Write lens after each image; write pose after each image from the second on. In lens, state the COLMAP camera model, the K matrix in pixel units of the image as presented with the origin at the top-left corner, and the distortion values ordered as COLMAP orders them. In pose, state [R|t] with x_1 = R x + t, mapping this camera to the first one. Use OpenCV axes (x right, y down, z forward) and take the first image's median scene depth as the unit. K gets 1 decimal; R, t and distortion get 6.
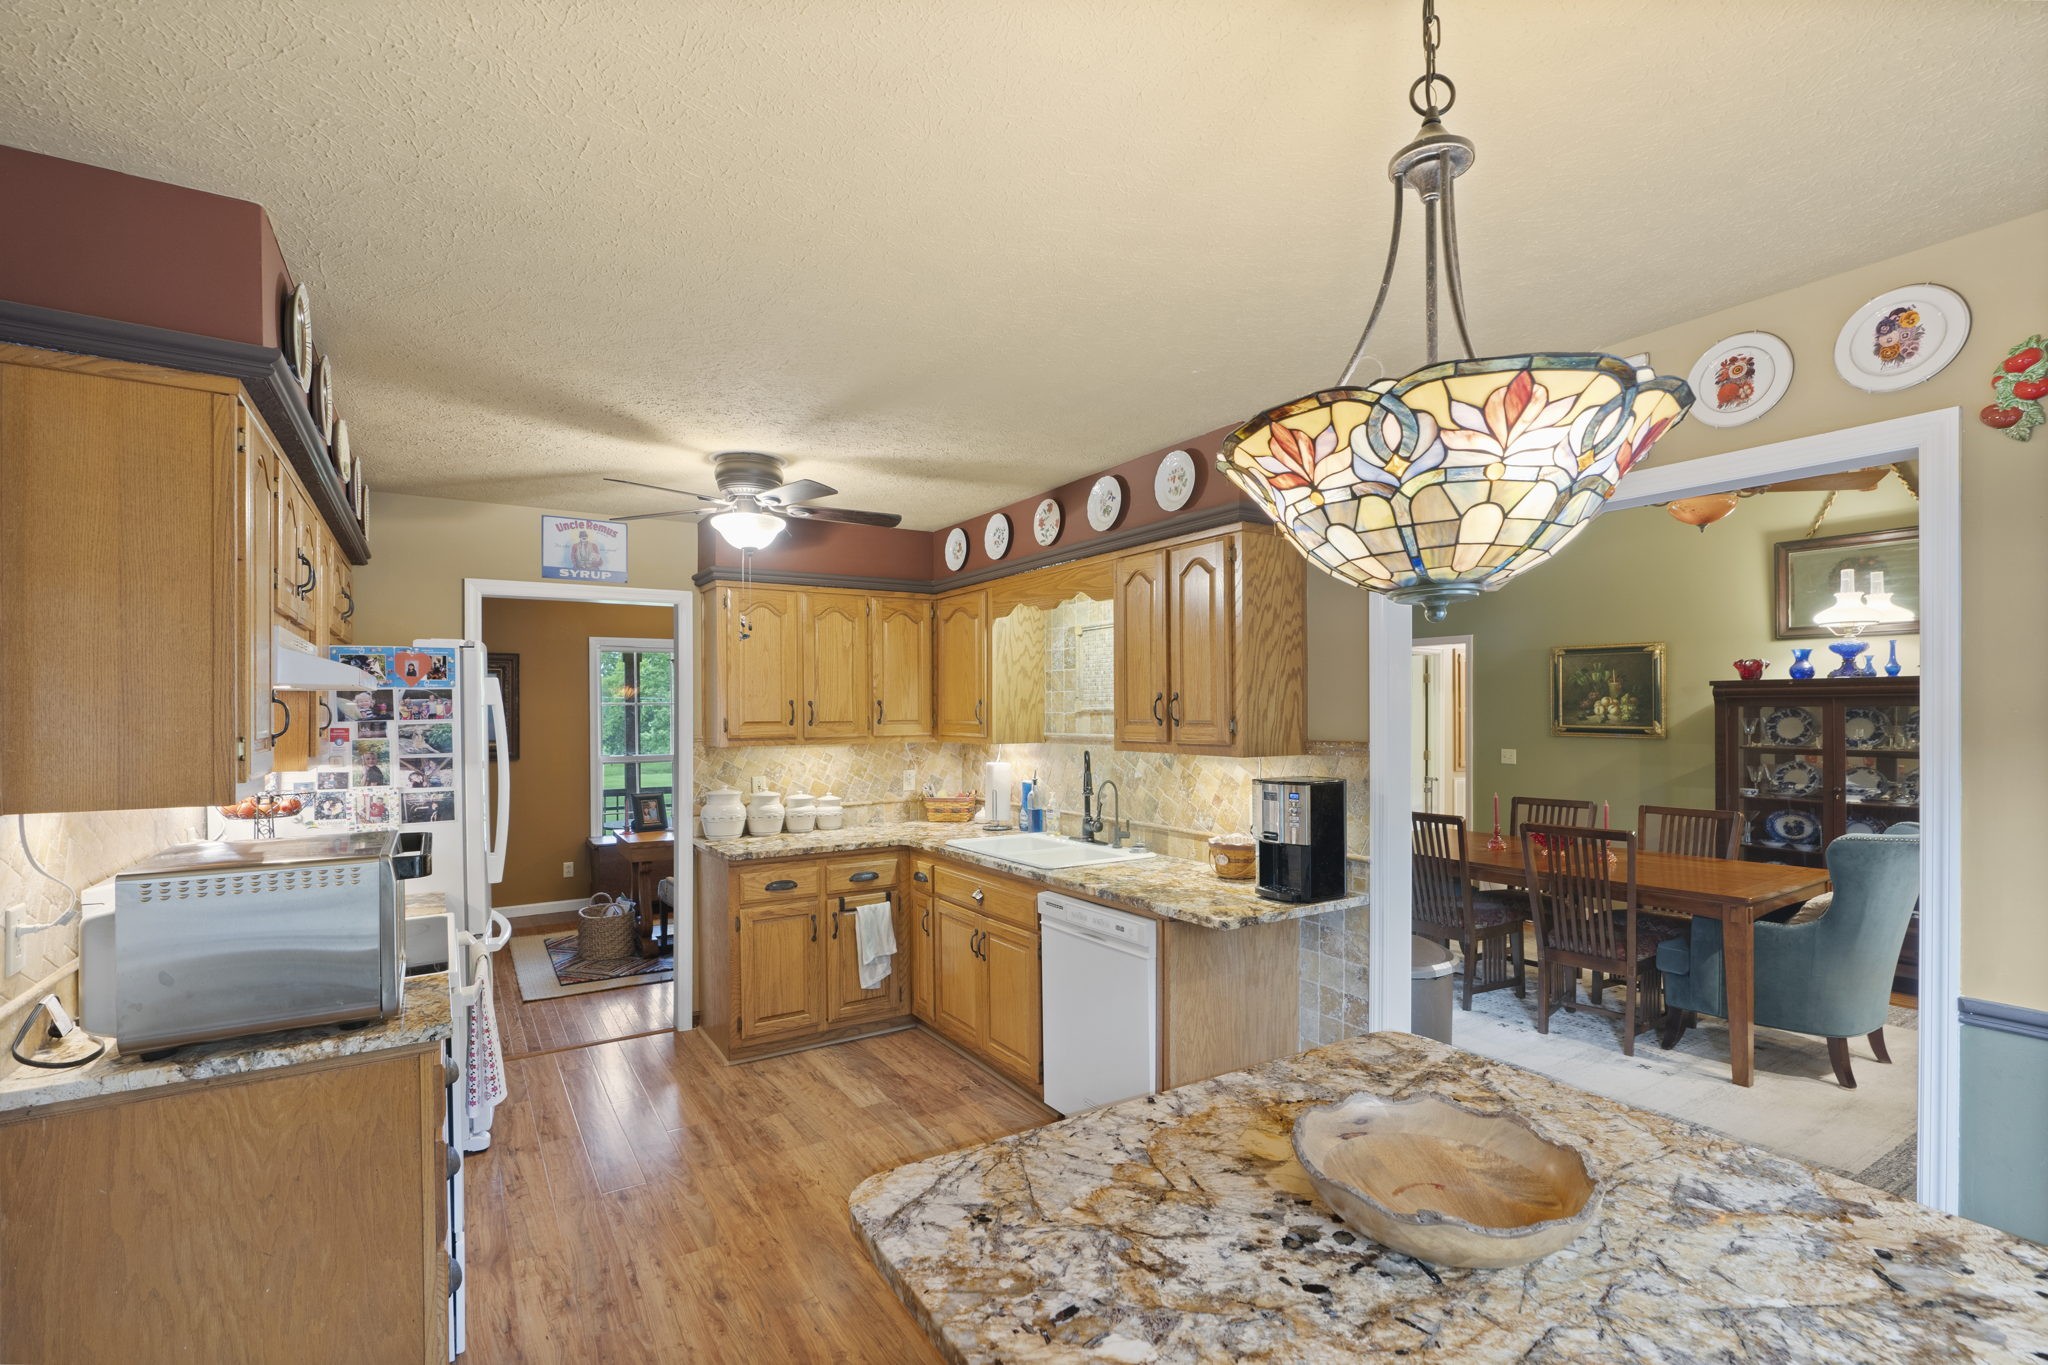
lens RADIAL K [[934.3, 0, 1021.4], [0, 934.3, 707.8], [0, 0, 1]] dist [-0.010226, 0.002715]
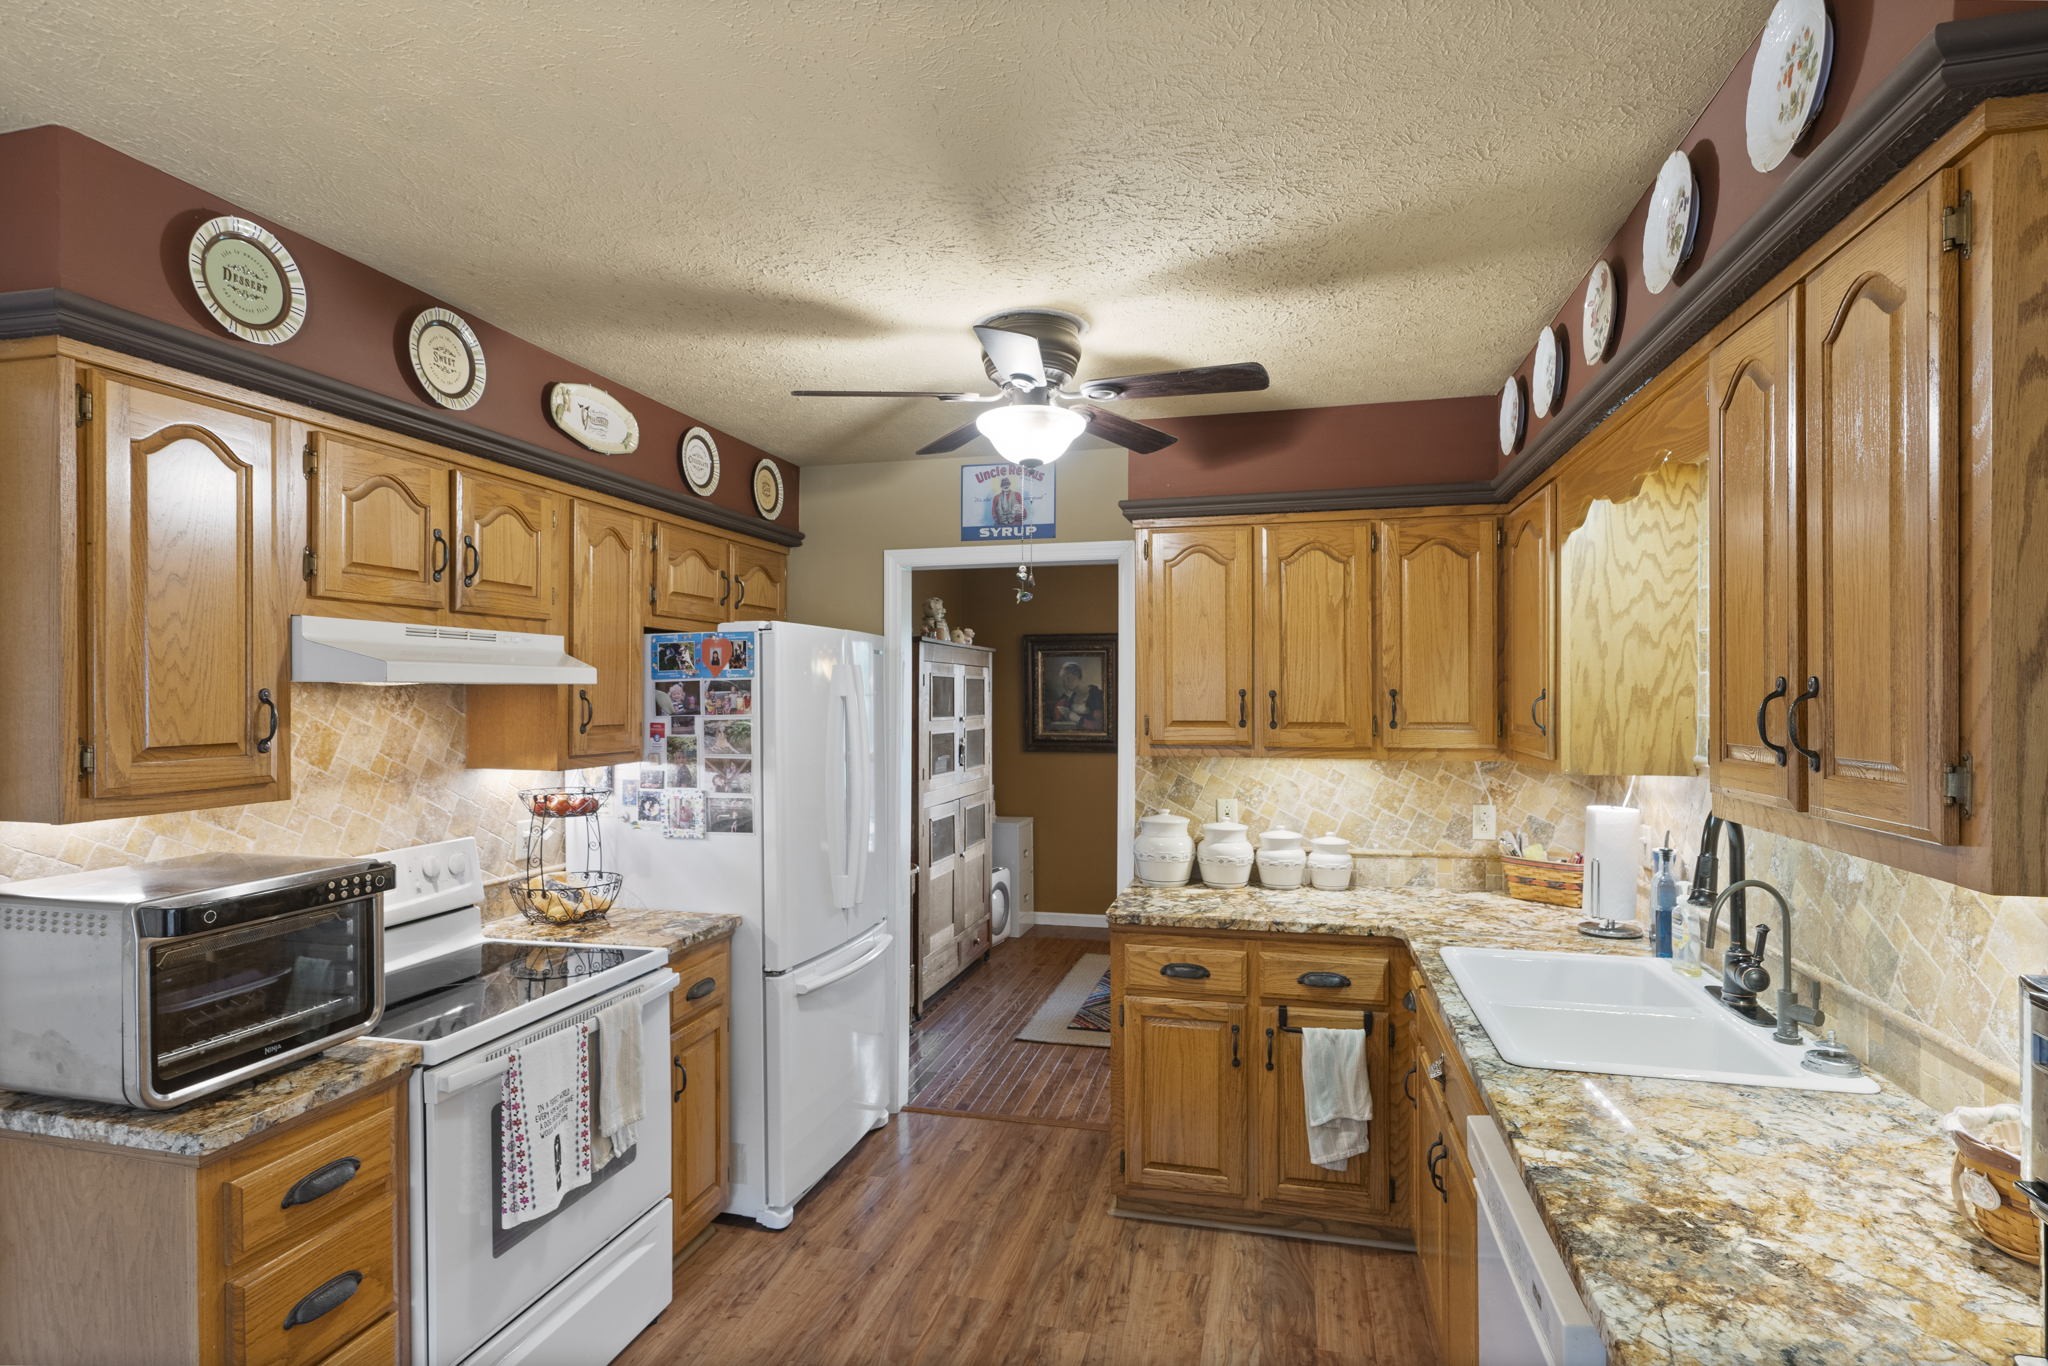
lens RADIAL K [[1045.1, 0, 1014.5], [0, 1045.1, 692.4], [0, 0, 1]] dist [-0.008629, 0.004105]
pose [[0.685468, 0.003267, -0.728096, 0.206625], [-0.000688, 0.999992, 0.003840, -0.009900], [0.728103, -0.002131, 0.685465, 0.423718]]
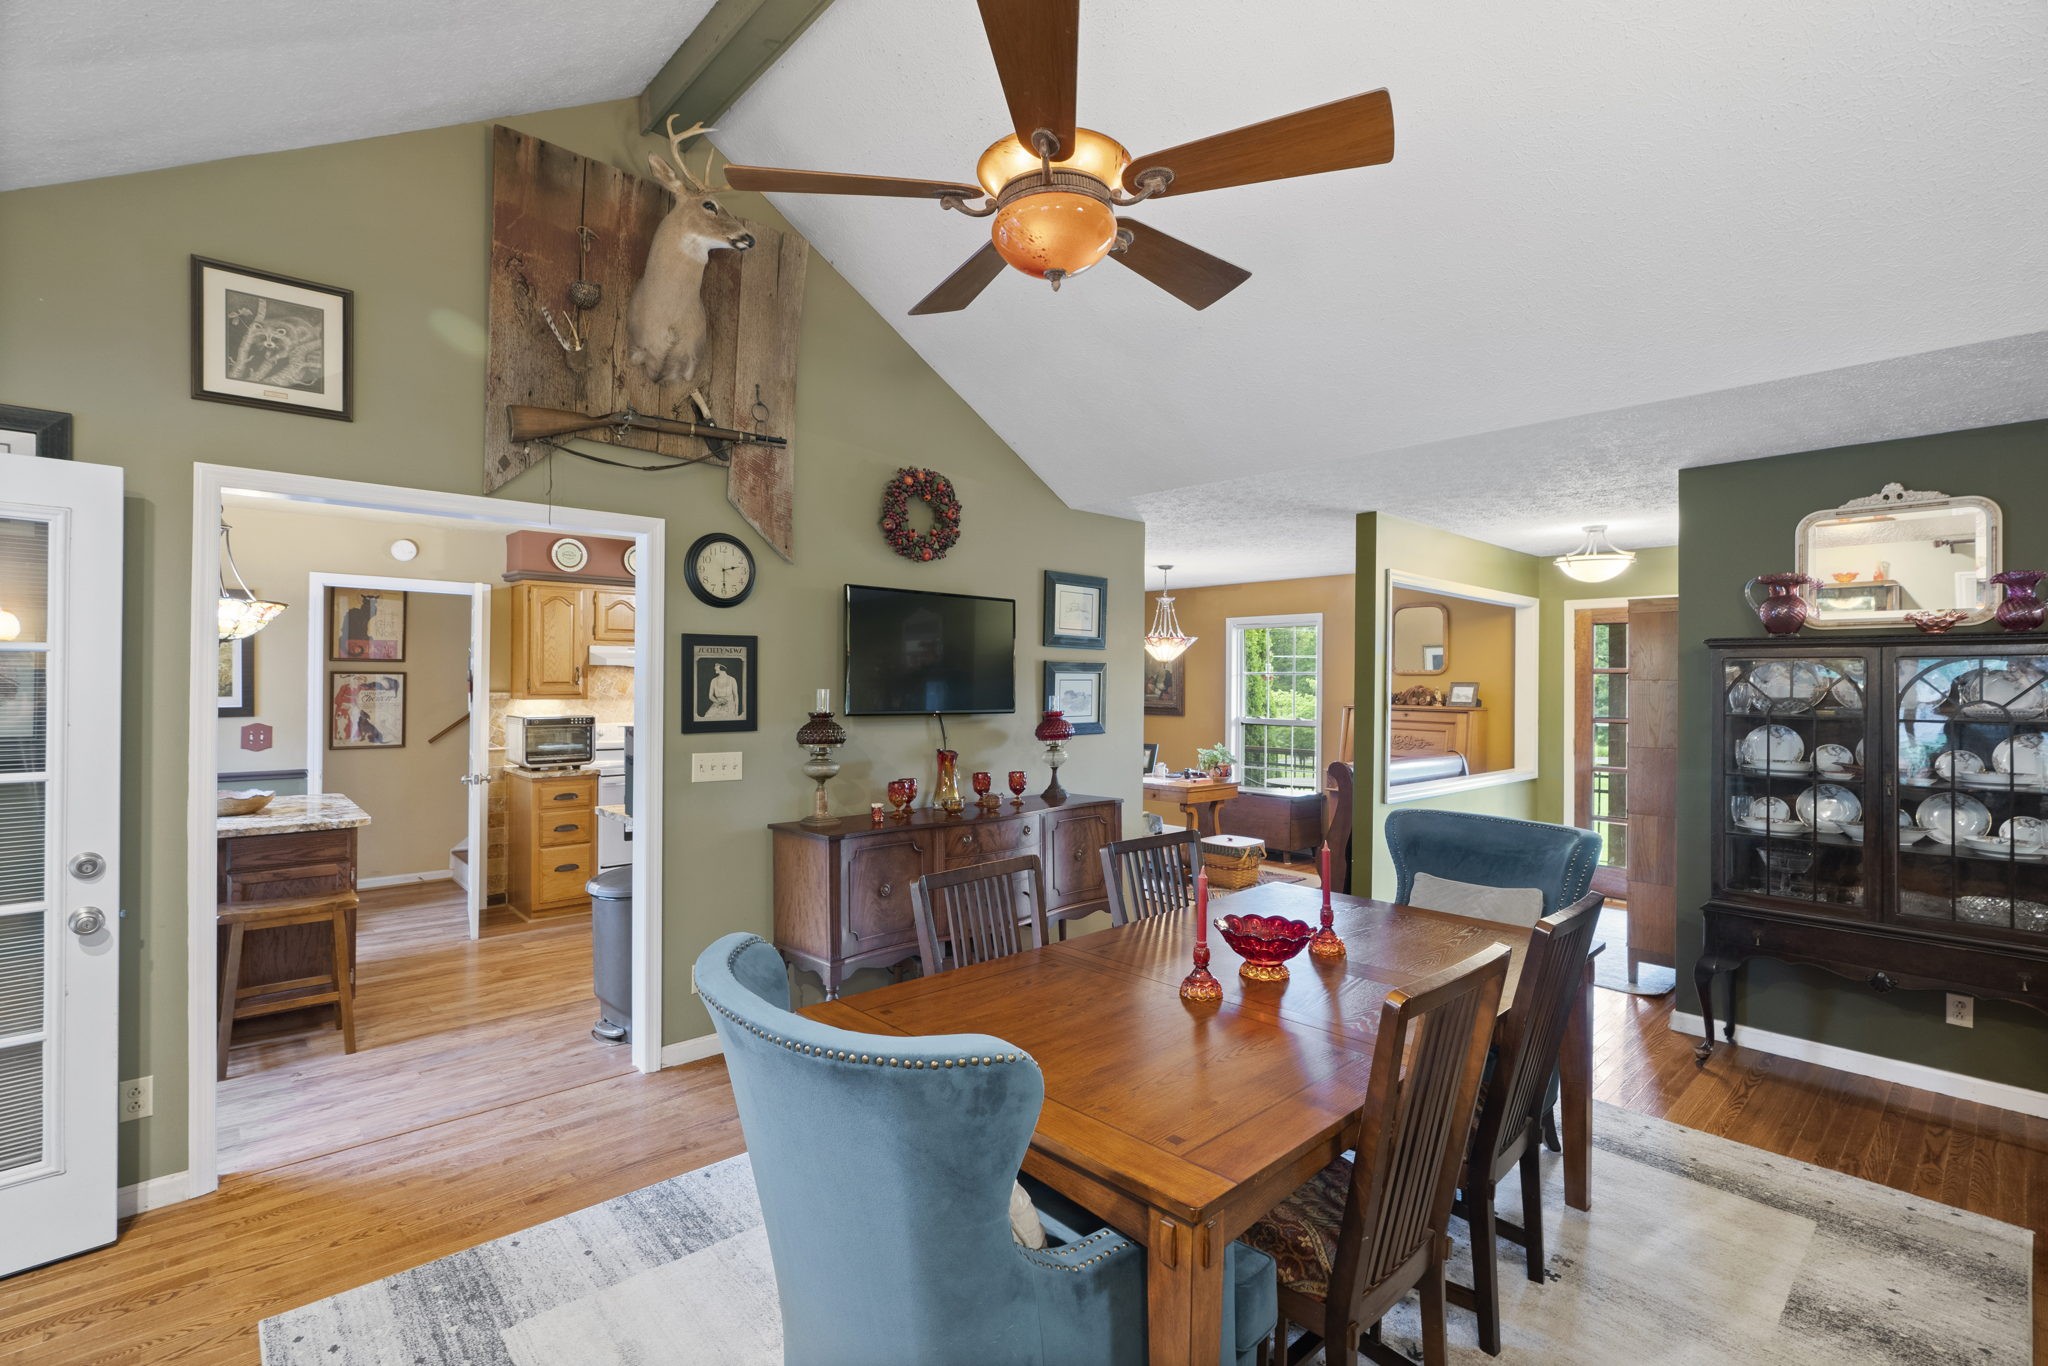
lens RADIAL K [[934.3, 0, 1034.4], [0, 934.3, 675.0], [0, 0, 1]] dist [-0.010226, 0.002715]
pose [[0.182346, -0.001942, -0.983233, 1.260899], [-0.005098, 0.999983, -0.002921, 0.003956], [0.983221, 0.005545, 0.182333, 0.961889]]
